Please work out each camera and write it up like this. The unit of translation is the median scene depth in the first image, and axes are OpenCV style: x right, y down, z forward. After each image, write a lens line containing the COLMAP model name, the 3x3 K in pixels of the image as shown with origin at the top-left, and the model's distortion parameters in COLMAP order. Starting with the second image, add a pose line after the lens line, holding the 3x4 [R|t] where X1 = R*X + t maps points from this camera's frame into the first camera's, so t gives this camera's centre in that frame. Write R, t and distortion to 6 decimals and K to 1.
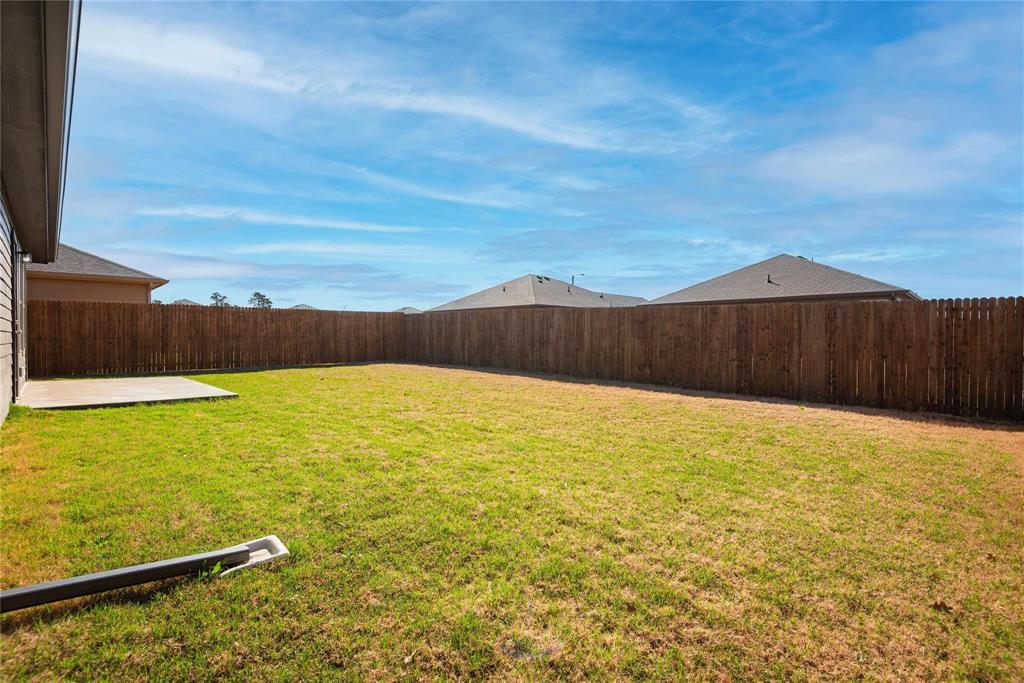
lens RADIAL K [[460.9, 0, 507.2], [0, 460.9, 346.4], [0, 0, 1]] dist [0.021437, -0.012102]
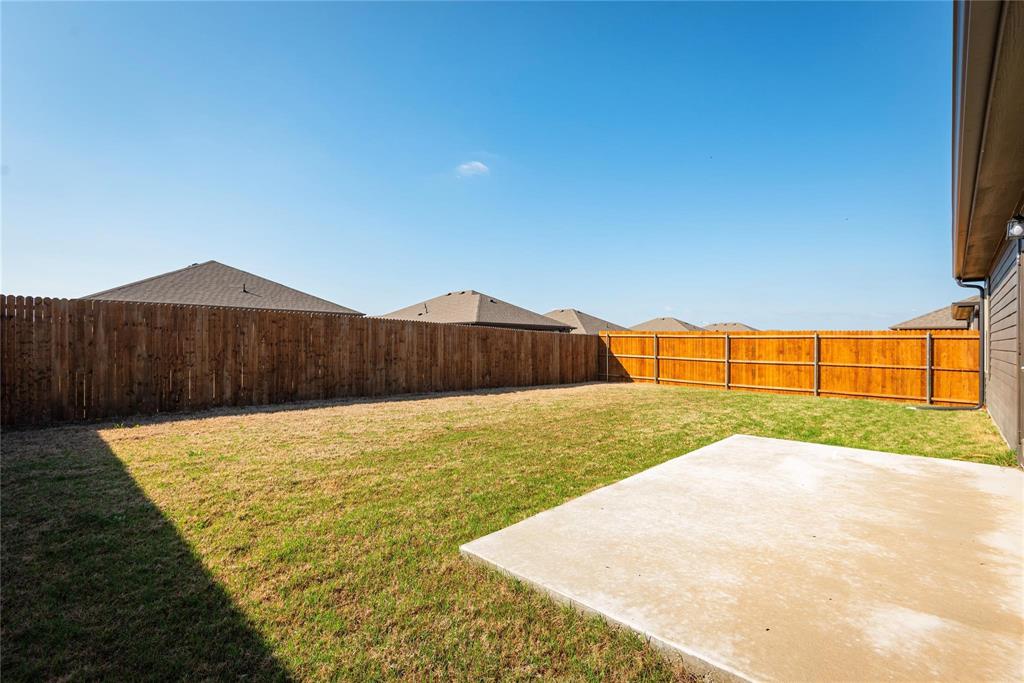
lens RADIAL K [[460.9, 0, 510.2], [0, 460.9, 343.3], [0, 0, 1]] dist [0.021437, -0.012102]
pose [[-0.040157, 0.005595, 0.999178, -0.851576], [0.022287, 0.999741, -0.004702, -0.031493], [-0.998945, 0.022080, -0.040271, 0.886605]]
